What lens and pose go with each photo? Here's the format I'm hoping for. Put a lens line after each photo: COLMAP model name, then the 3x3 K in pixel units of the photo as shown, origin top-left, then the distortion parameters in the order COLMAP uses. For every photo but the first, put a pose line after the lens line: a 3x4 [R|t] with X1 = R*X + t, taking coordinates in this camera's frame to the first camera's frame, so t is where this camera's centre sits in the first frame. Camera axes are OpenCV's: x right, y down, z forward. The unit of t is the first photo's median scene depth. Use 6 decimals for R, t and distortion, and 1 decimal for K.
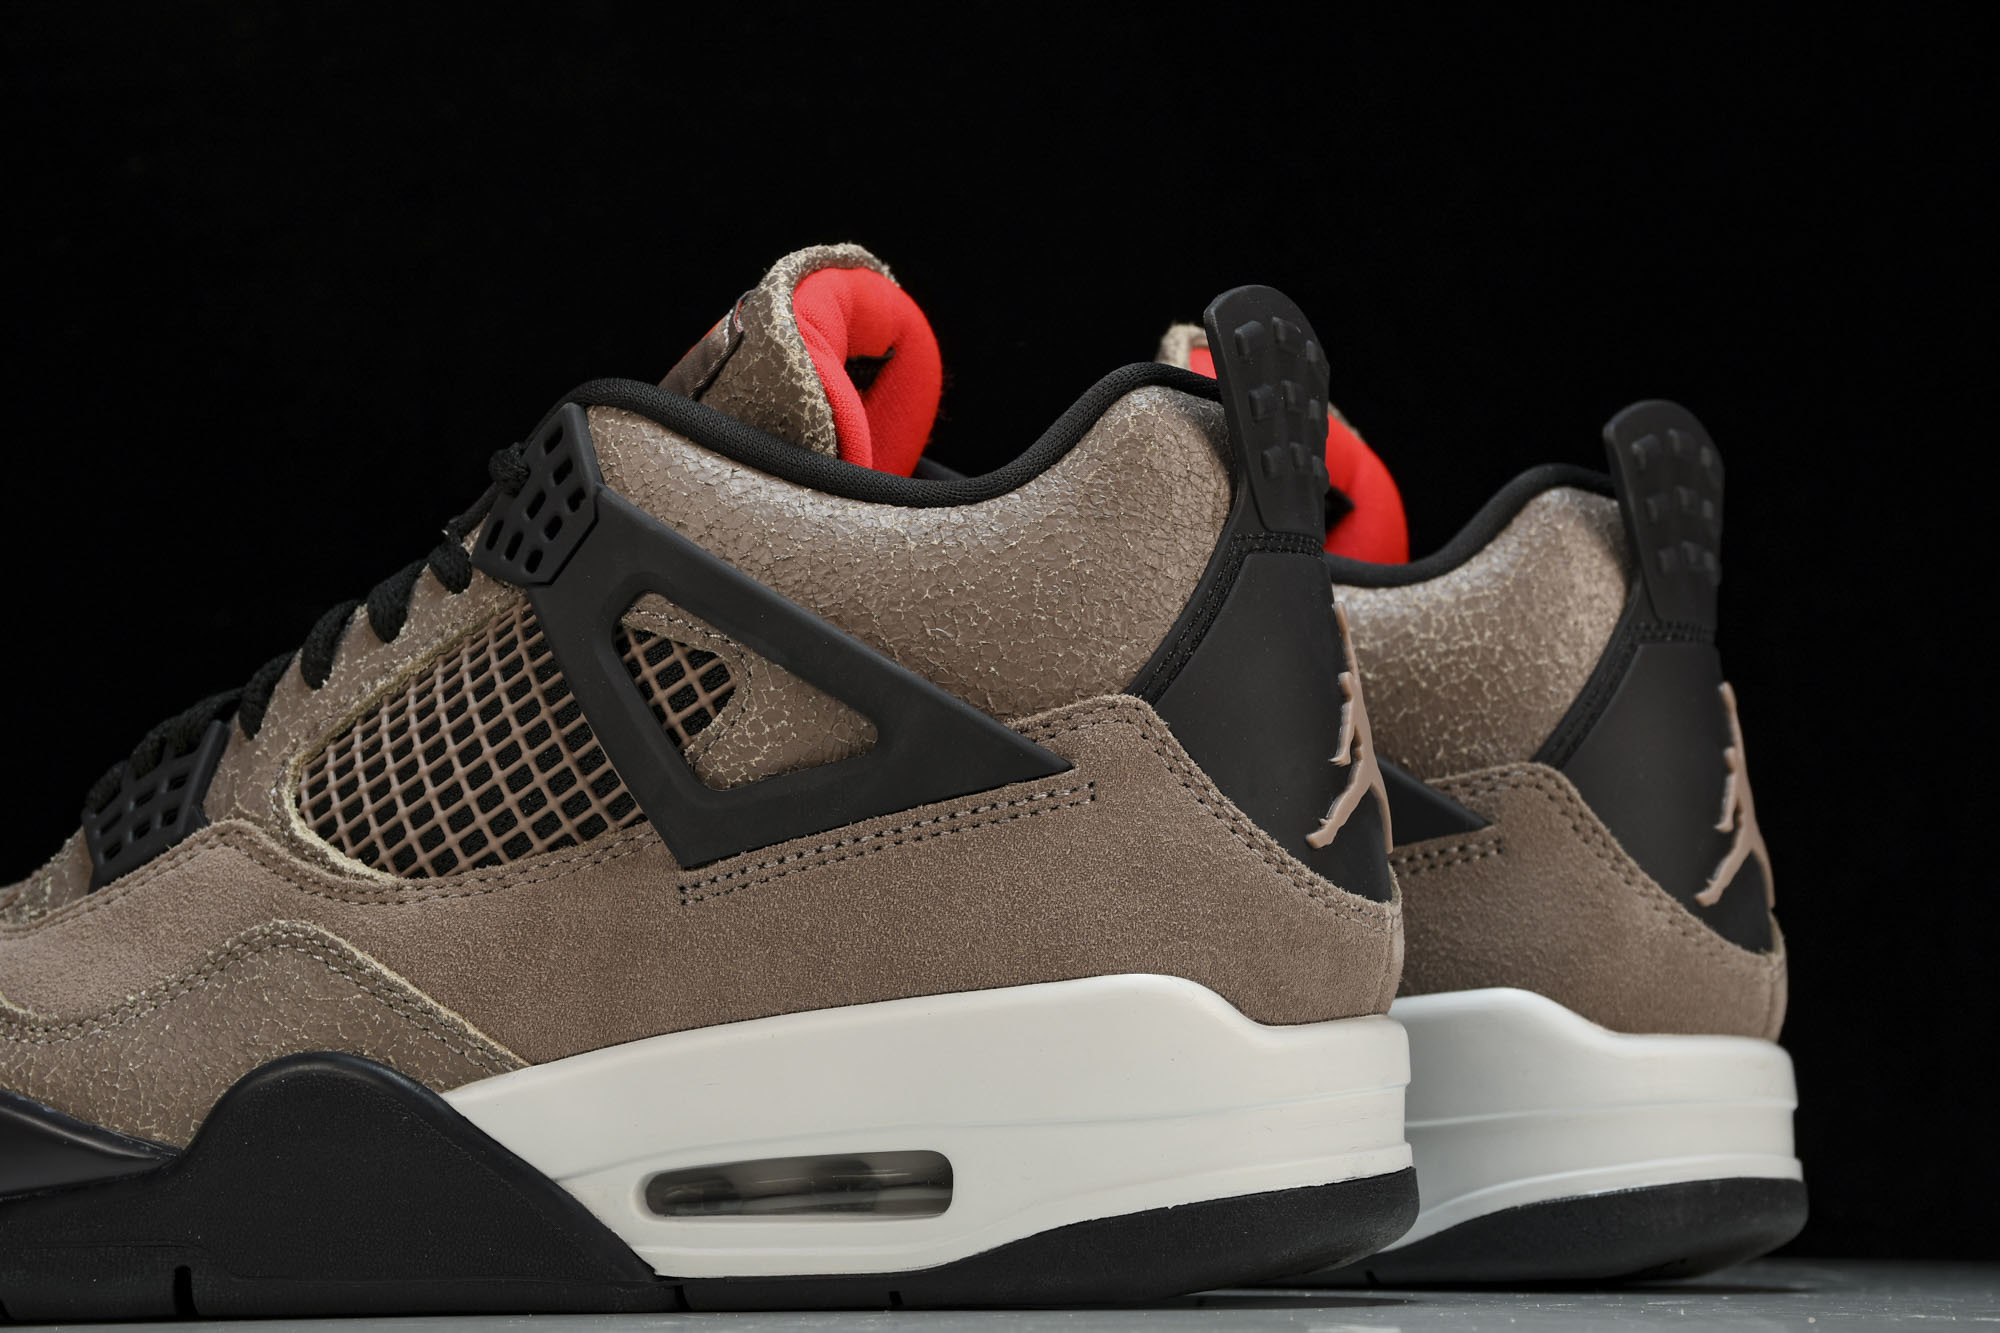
lens RADIAL K [[4842.0, 0, 994.0], [0, 4842.0, 724.3], [0, 0, 1]] dist [0.551675, 0.074865]
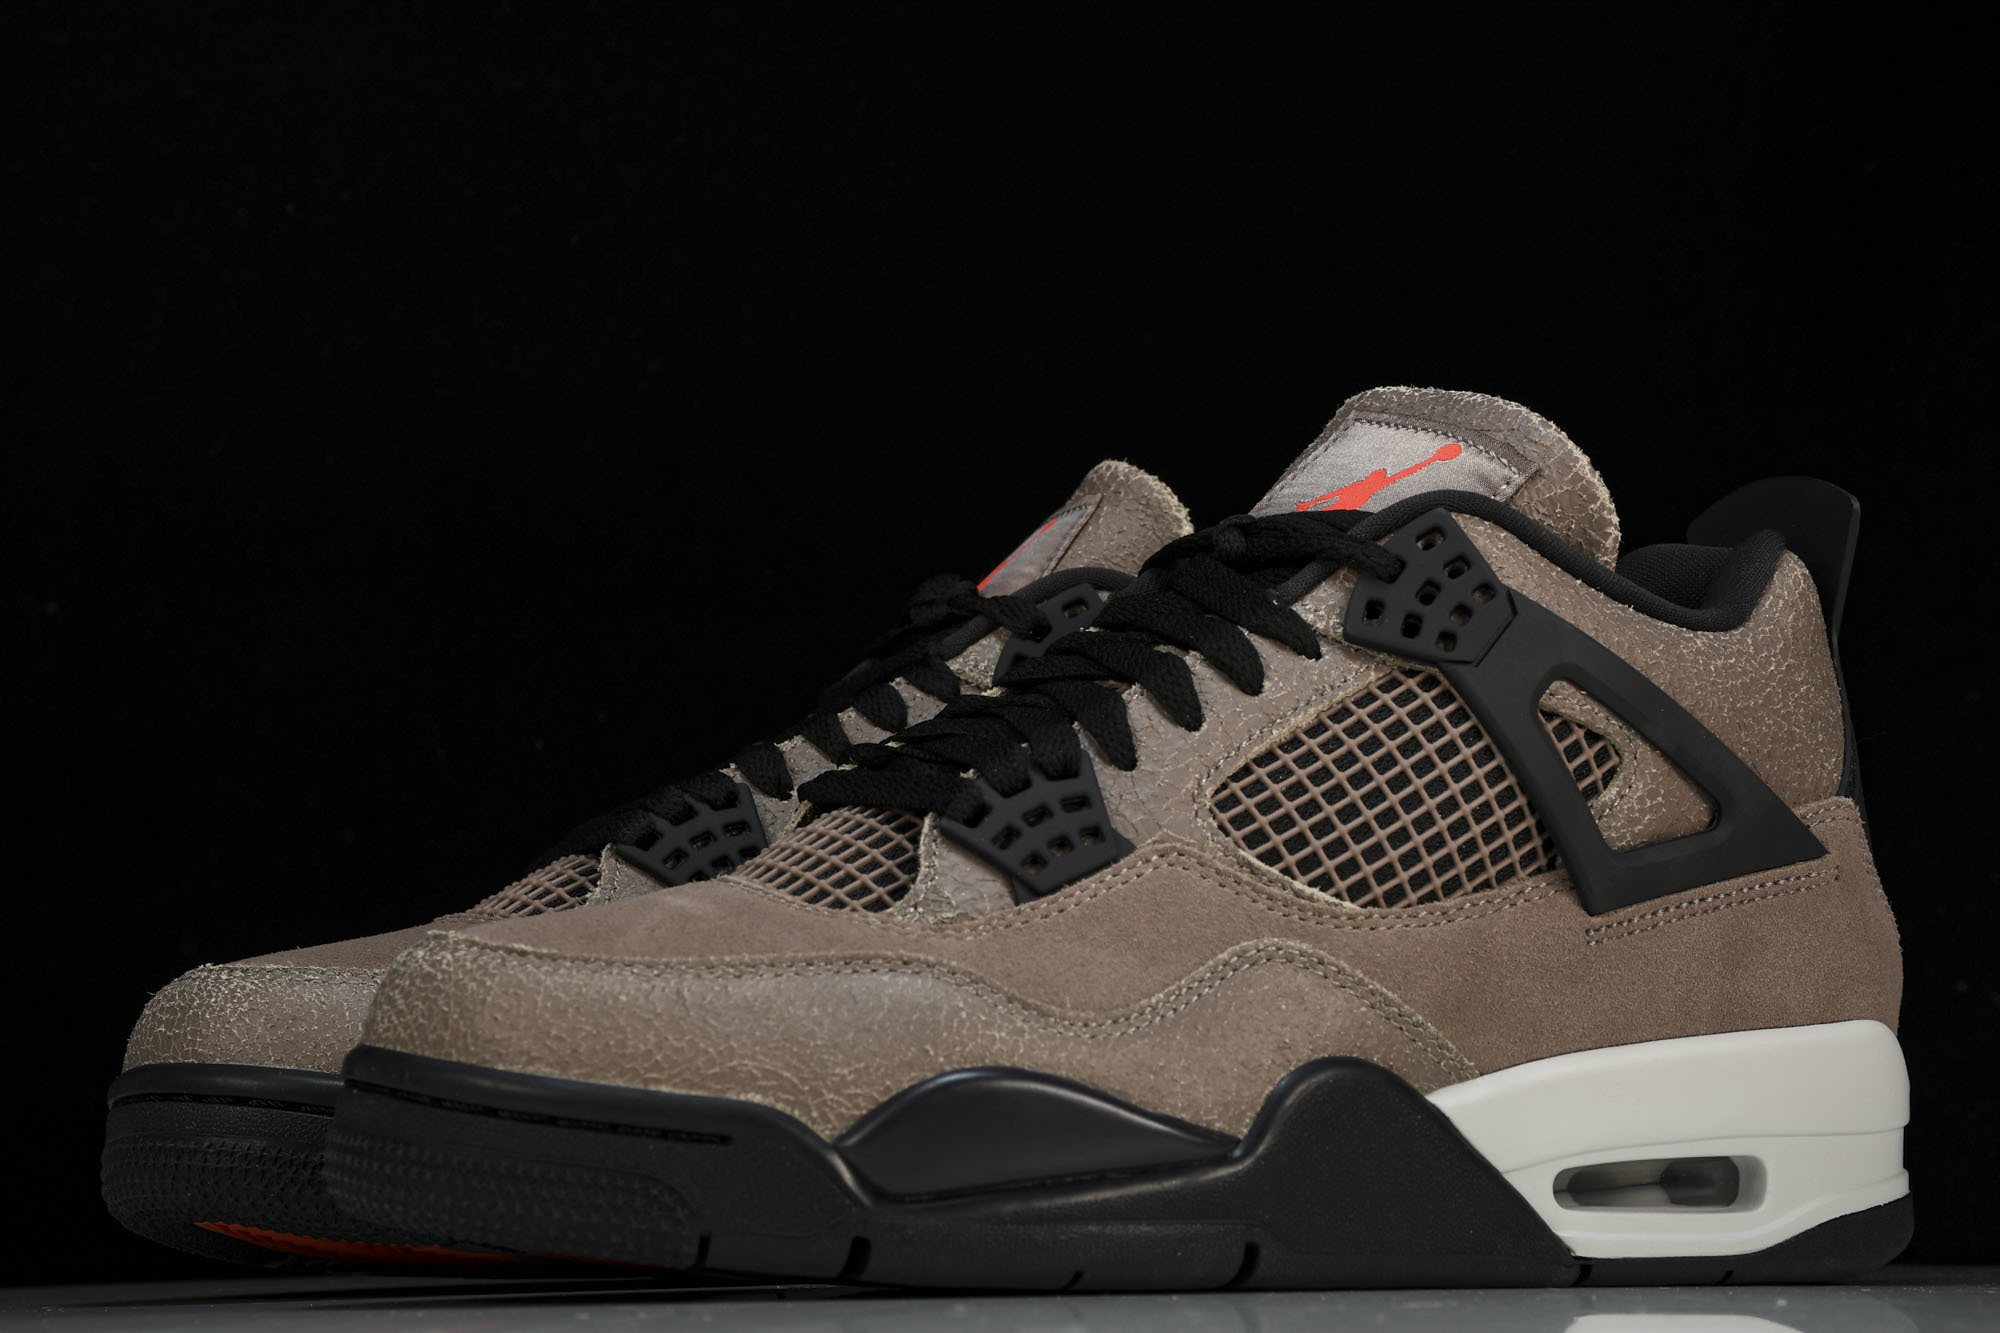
lens RADIAL K [[4842.0, 0, 994.0], [0, 4842.0, 724.3], [0, 0, 1]] dist [0.551675, 0.074865]
pose [[0.626176, 0.080428, 0.775523, -1.075630], [-0.068672, 0.996489, -0.047898, 0.050030], [-0.776652, -0.023264, 0.629500, 0.355868]]
